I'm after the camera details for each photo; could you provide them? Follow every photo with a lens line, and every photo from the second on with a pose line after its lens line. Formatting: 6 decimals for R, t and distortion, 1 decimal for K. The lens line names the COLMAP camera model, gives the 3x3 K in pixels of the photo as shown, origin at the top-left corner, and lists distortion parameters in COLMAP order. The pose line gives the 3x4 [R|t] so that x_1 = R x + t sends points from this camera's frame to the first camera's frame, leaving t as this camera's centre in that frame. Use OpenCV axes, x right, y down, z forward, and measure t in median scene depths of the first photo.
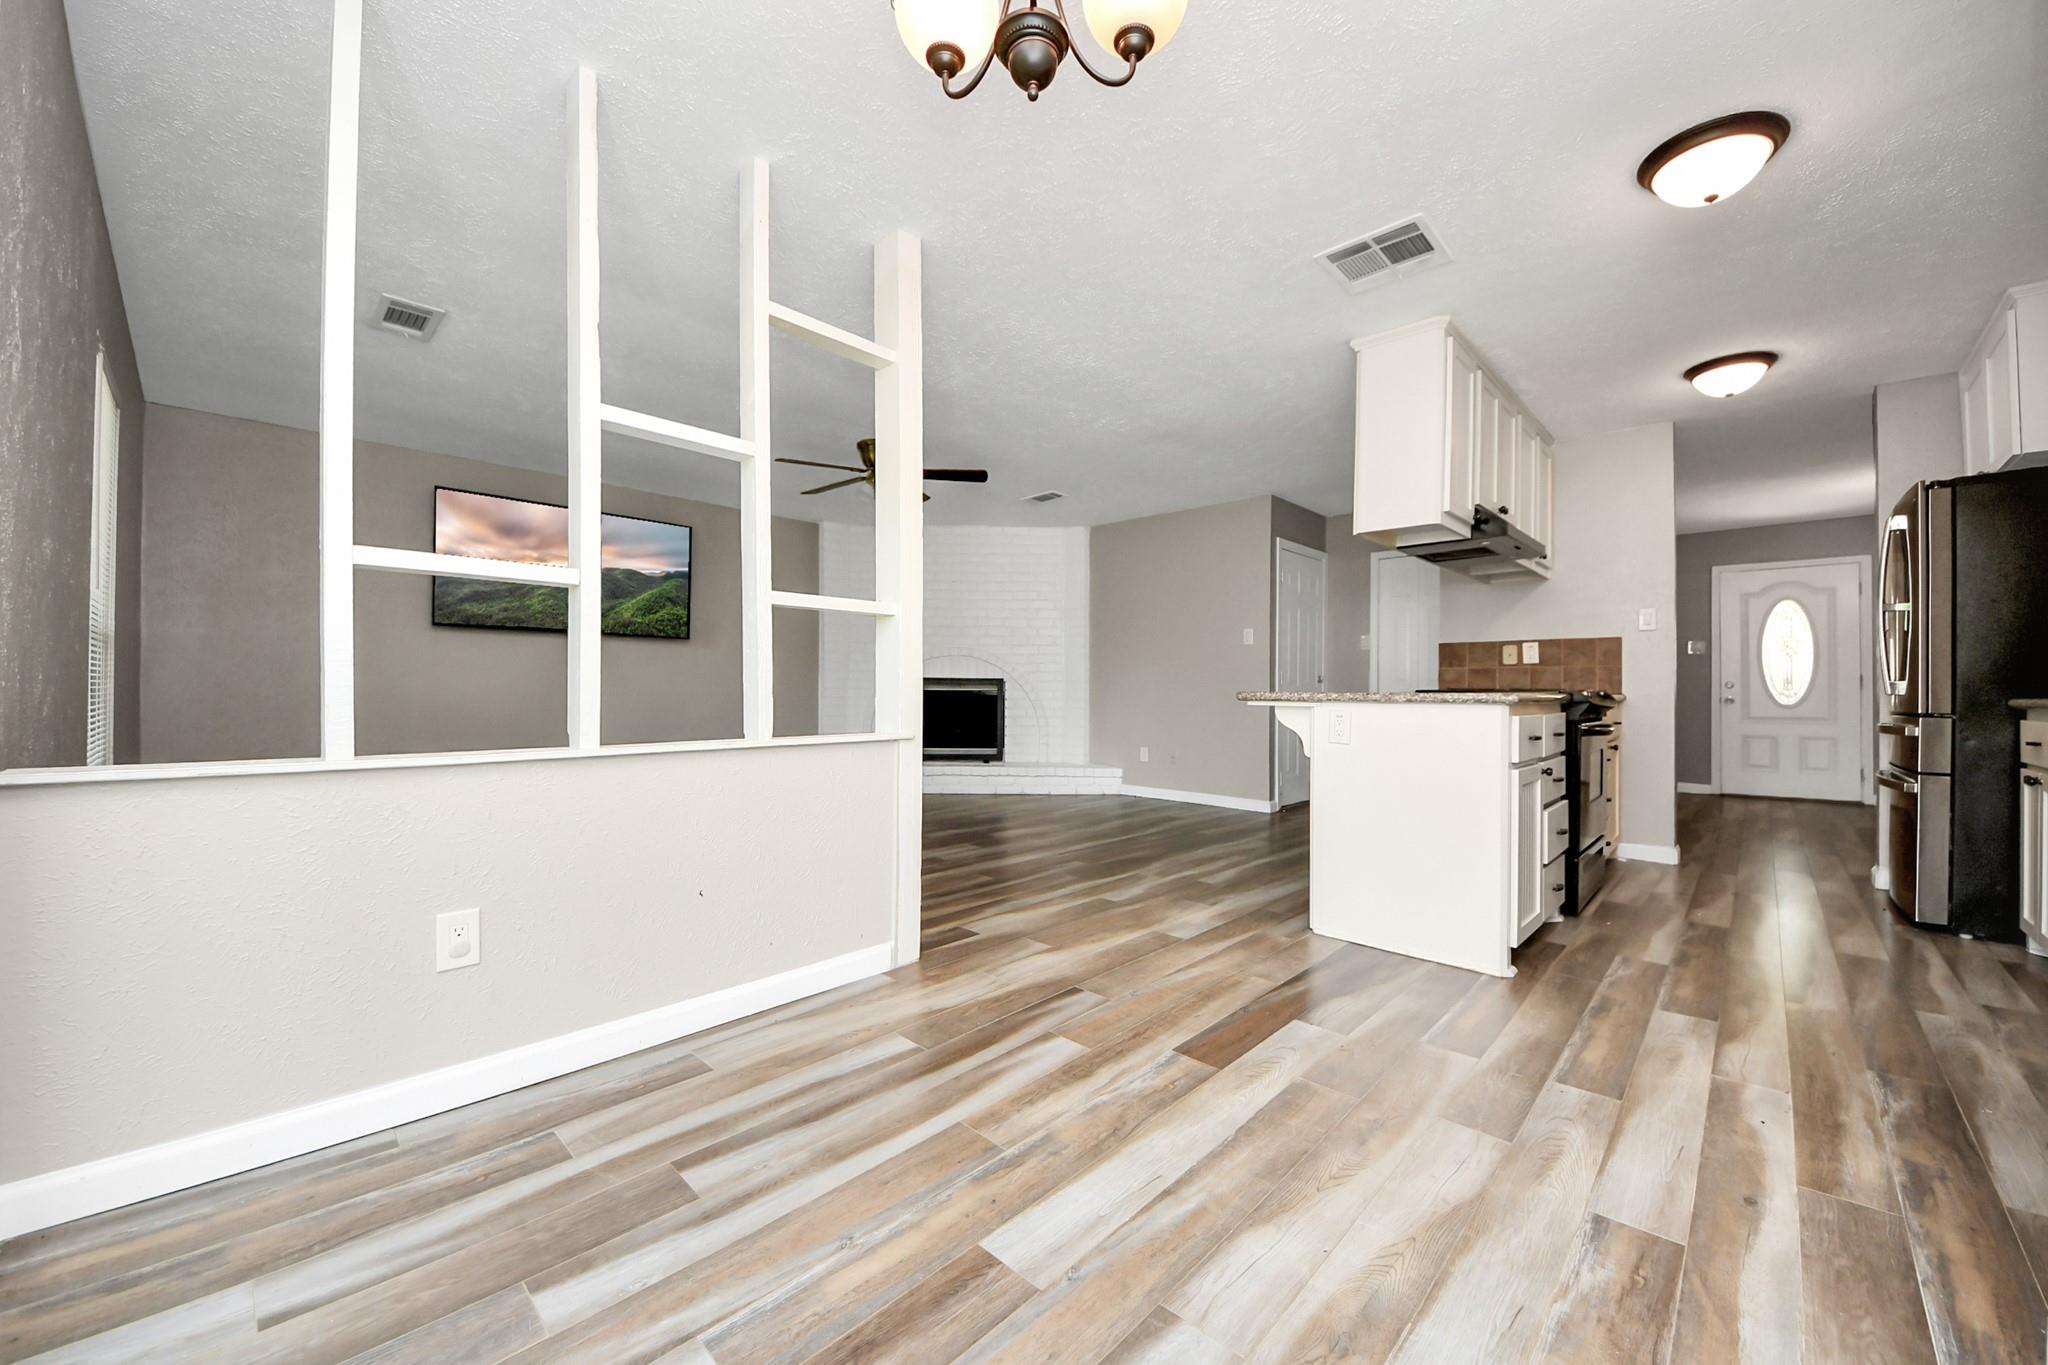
lens RADIAL K [[757.2, 0, 1020.6], [0, 757.2, 683.8], [0, 0, 1]] dist [-0.001376, -0.000138]
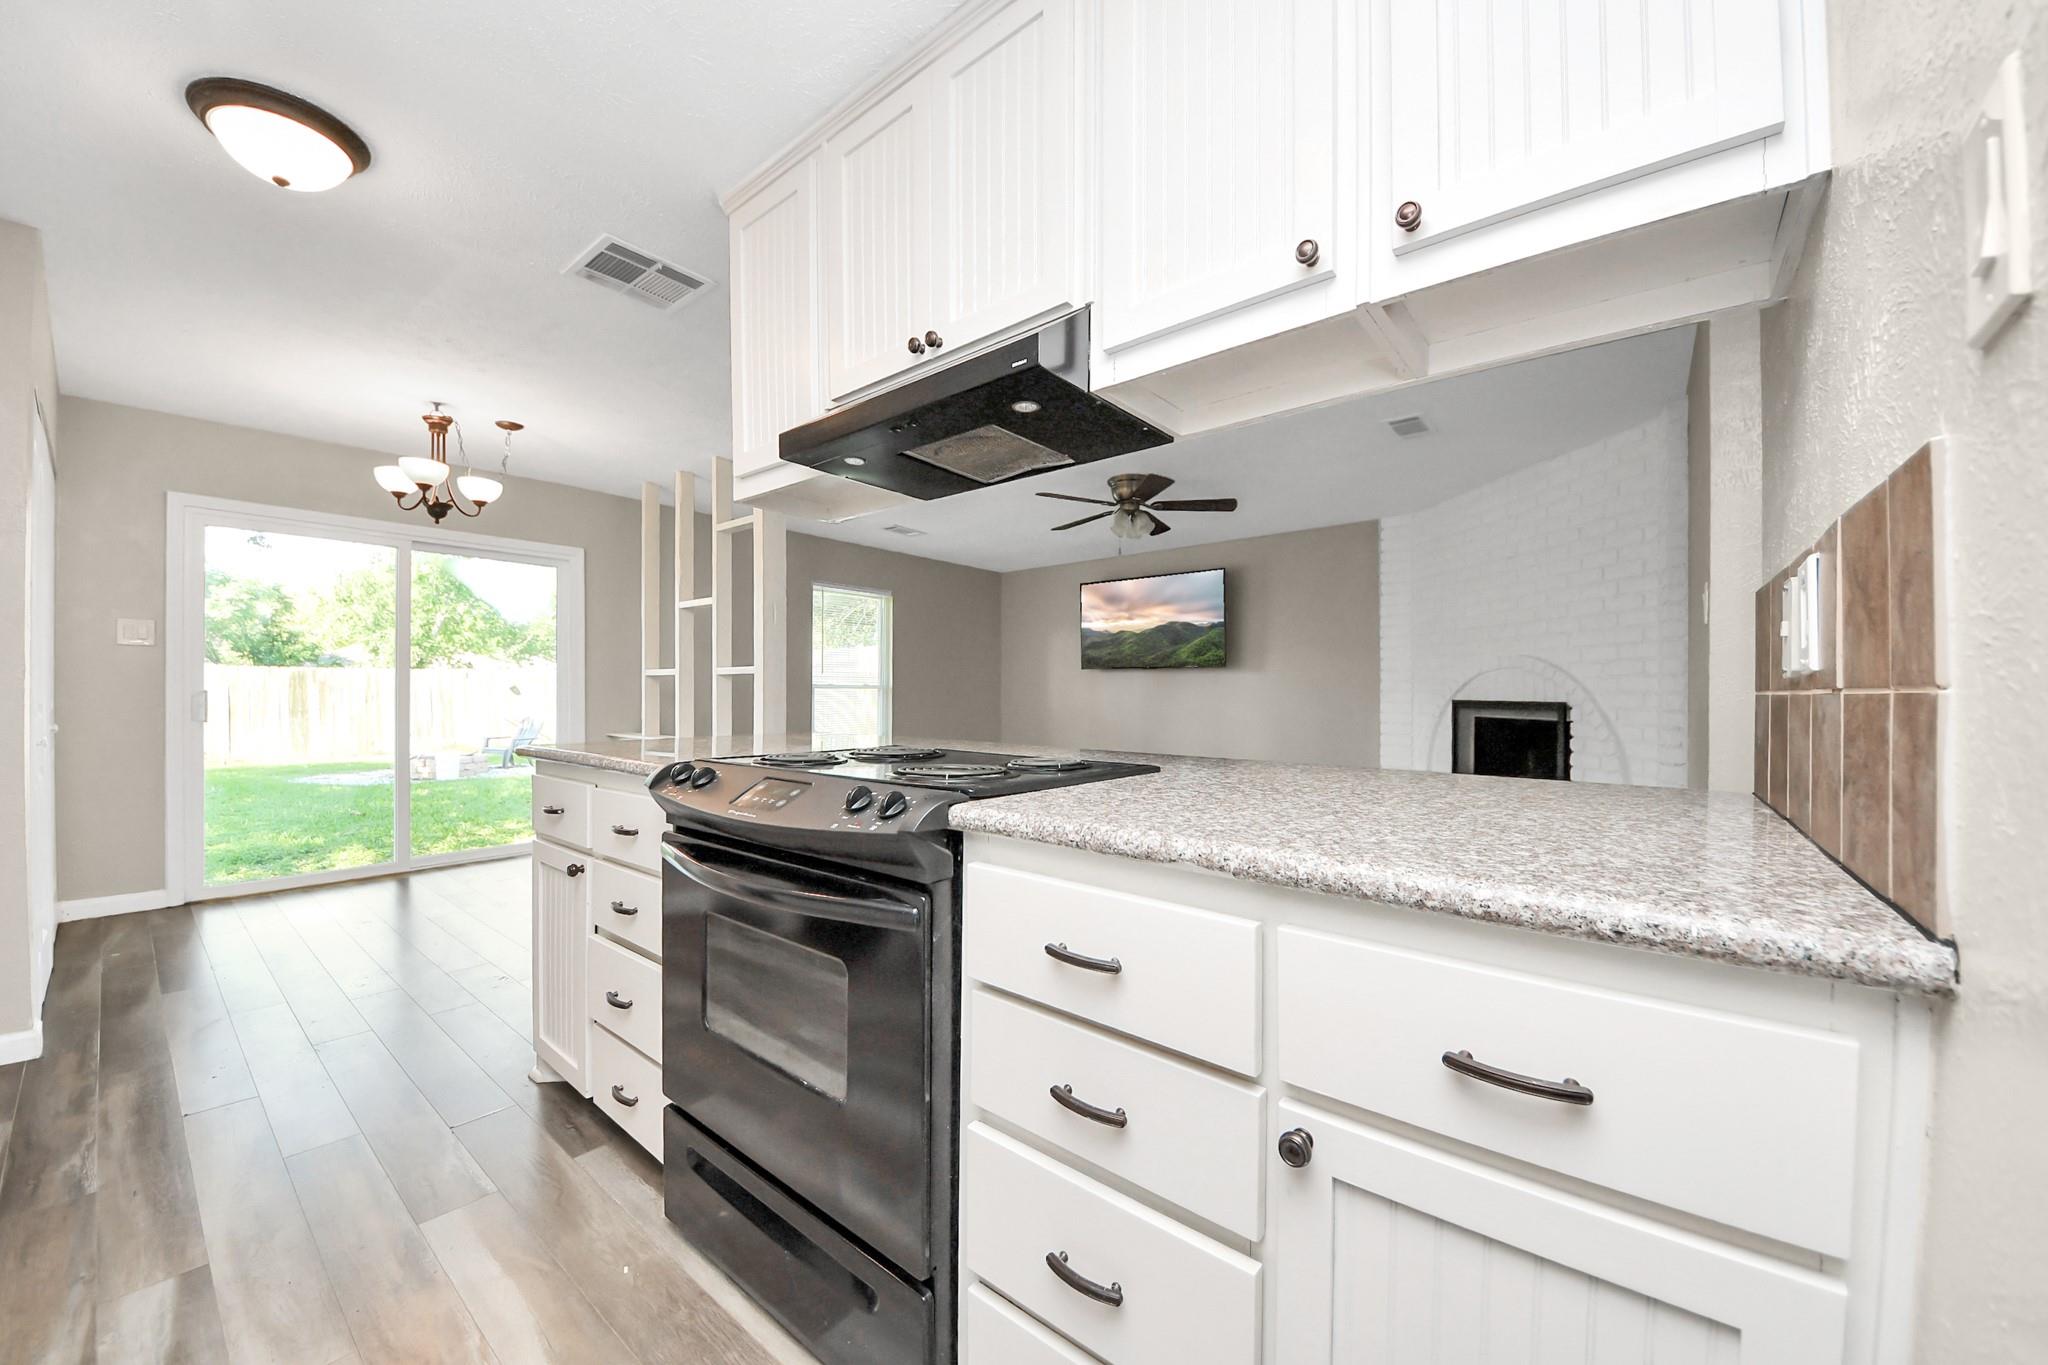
lens RADIAL K [[749.5, 0, 1038.3], [0, 749.5, 689.1], [0, 0, 1]] dist [0.024386, -0.016426]
pose [[0.098486, -0.007156, -0.995113, 1.836456], [0.001793, 0.999974, -0.007013, -0.050772], [0.995137, -0.001094, 0.098496, 1.768752]]
